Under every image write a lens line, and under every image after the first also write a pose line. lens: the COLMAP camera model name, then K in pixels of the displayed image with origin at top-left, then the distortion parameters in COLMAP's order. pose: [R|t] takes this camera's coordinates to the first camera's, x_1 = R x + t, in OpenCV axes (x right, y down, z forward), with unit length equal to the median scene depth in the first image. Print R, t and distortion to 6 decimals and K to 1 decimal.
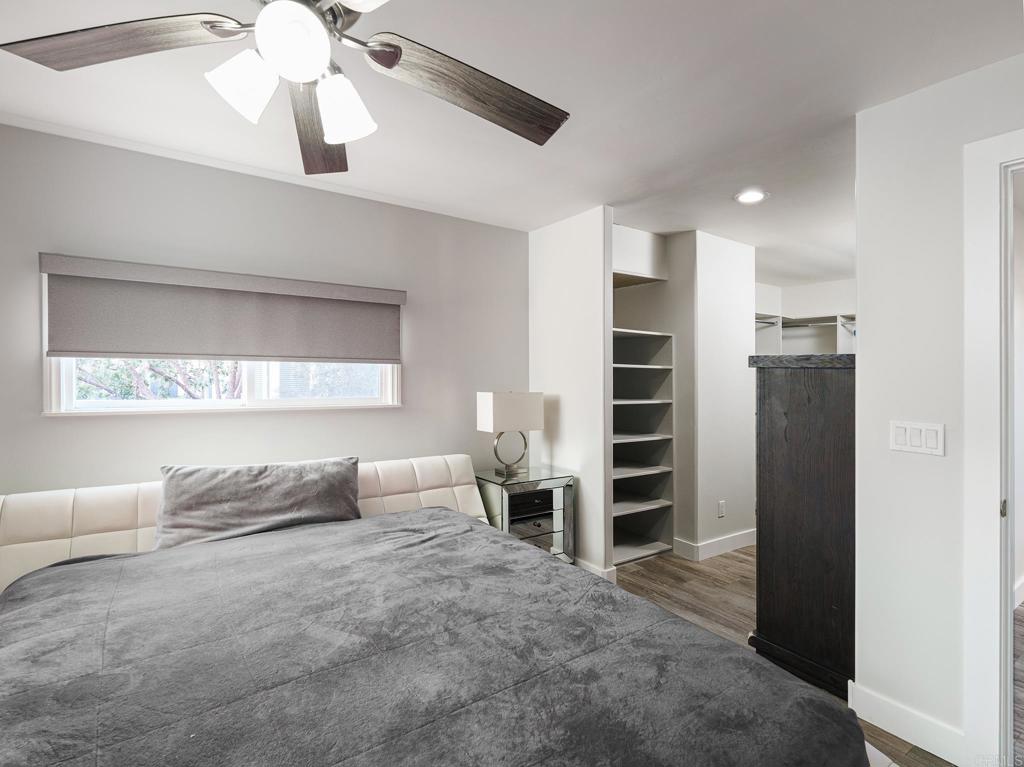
lens RADIAL K [[481.6, 0, 512.0], [0, 481.6, 383.5], [0, 0, 1]] dist [-0.000149, -0.000097]
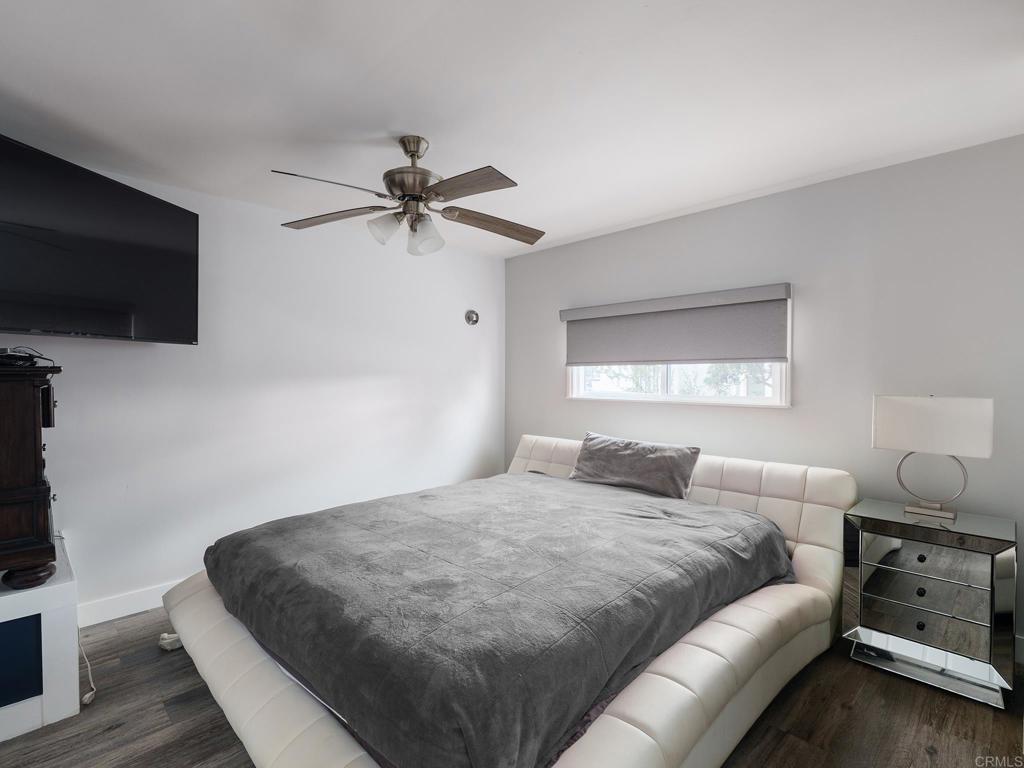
lens RADIAL K [[502.7, 0, 512.0], [0, 502.7, 384.0], [0, 0, 1]] dist [-0.001723, -0.000076]
pose [[0.214251, 0.005576, -0.976763, 0.726359], [-0.010012, 0.999944, 0.003512, 0.005231], [0.976727, 0.009027, 0.214295, 0.334636]]
